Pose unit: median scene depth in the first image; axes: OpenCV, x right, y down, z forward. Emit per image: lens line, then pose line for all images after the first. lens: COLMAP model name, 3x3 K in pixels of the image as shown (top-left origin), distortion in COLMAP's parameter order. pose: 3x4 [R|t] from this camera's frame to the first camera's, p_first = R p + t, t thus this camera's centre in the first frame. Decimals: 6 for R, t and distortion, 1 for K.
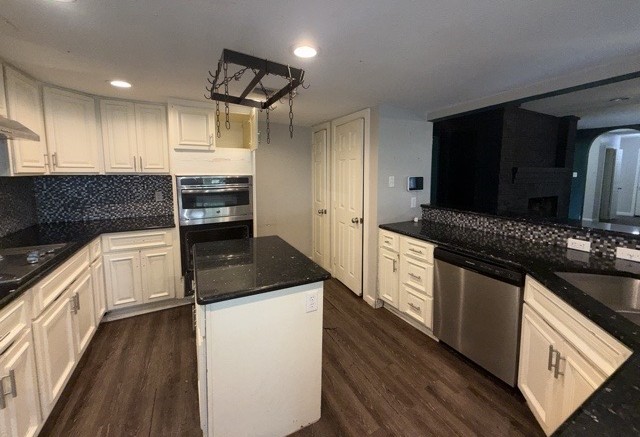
lens RADIAL K [[259.0, 0, 321.0], [0, 259.0, 196.6], [0, 0, 1]] dist [-0.000016, -0.000081]
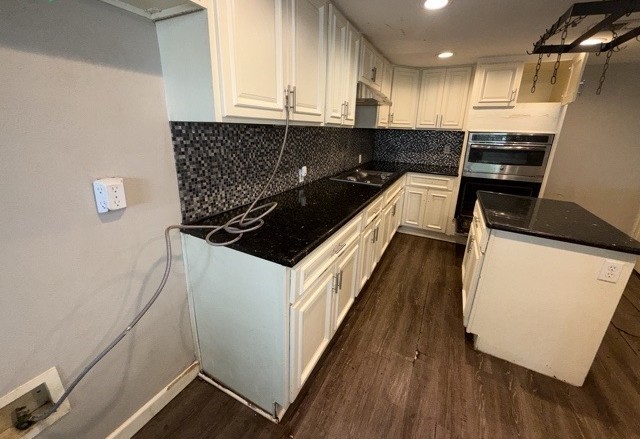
lens RADIAL K [[254.2, 0, 320.2], [0, 254.2, 199.3], [0, 0, 1]] dist [-0.001184, 0.000033]
pose [[0.571555, 0.234293, -0.786405, 0.012935], [-0.102087, 0.971228, 0.215161, 0.035041], [0.814189, -0.042695, 0.579028, -0.189676]]
